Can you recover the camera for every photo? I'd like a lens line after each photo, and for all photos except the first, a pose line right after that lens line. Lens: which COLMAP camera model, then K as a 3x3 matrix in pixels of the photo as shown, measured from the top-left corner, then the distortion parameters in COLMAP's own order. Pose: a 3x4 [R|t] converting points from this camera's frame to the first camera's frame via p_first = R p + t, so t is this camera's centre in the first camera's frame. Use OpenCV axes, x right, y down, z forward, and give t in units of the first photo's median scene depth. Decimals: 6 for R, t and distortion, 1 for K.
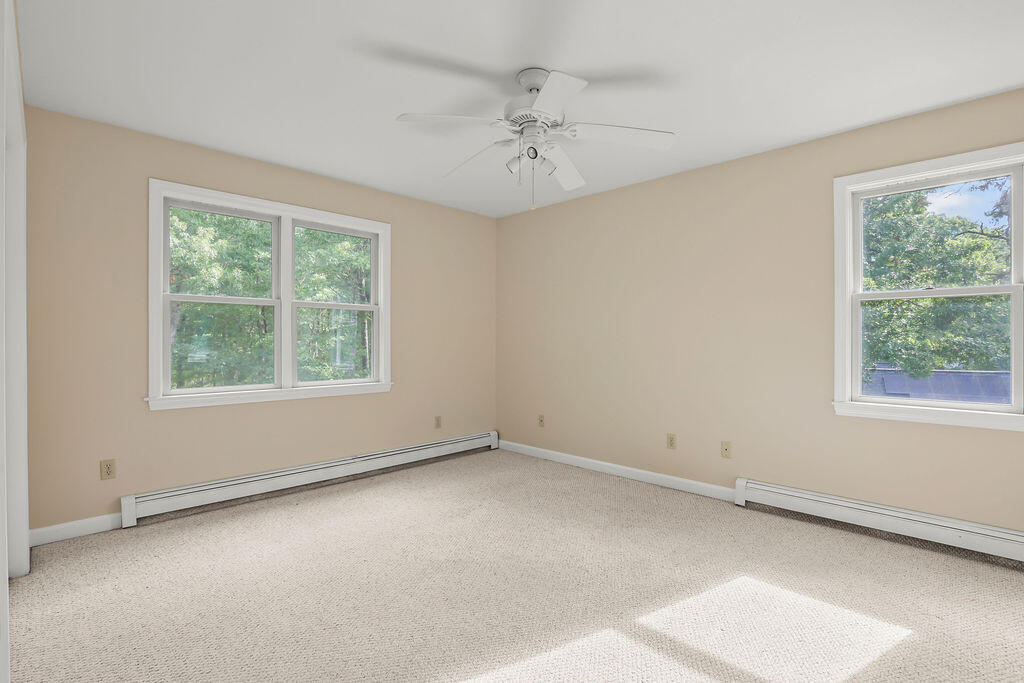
lens RADIAL K [[471.9, 0, 506.8], [0, 471.9, 343.7], [0, 0, 1]] dist [-0.030376, 0.000795]
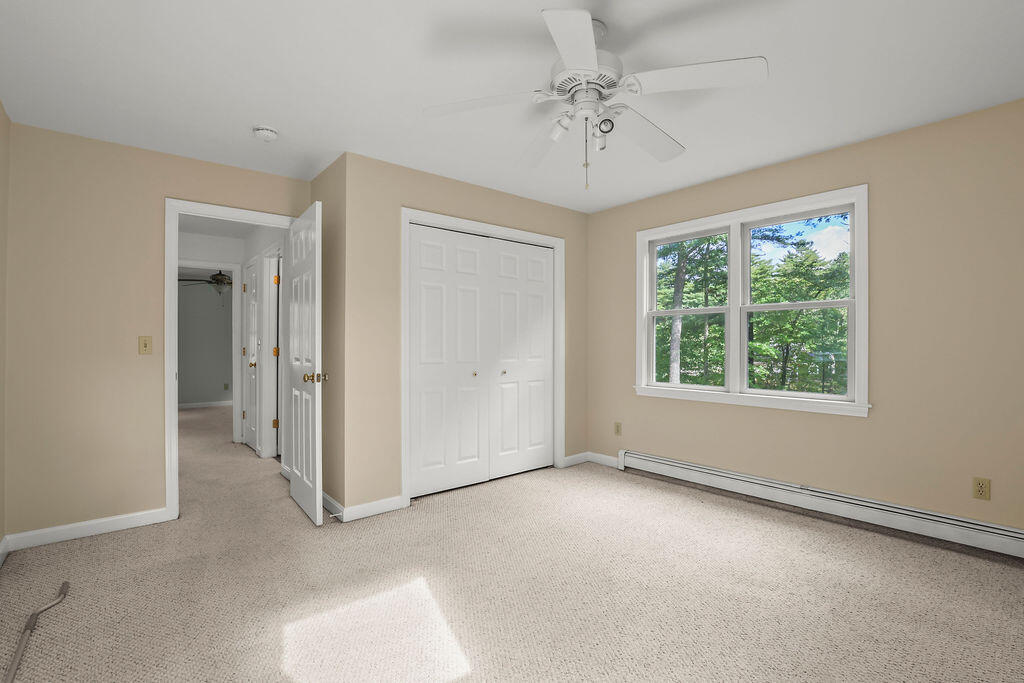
lens RADIAL K [[471.9, 0, 519.3], [0, 471.9, 345.4], [0, 0, 1]] dist [-0.030376, 0.000795]
pose [[-0.079875, -0.005970, -0.996787, 0.590327], [-0.013105, 0.999902, -0.004939, 0.003763], [0.996719, 0.012668, -0.079946, 0.630401]]
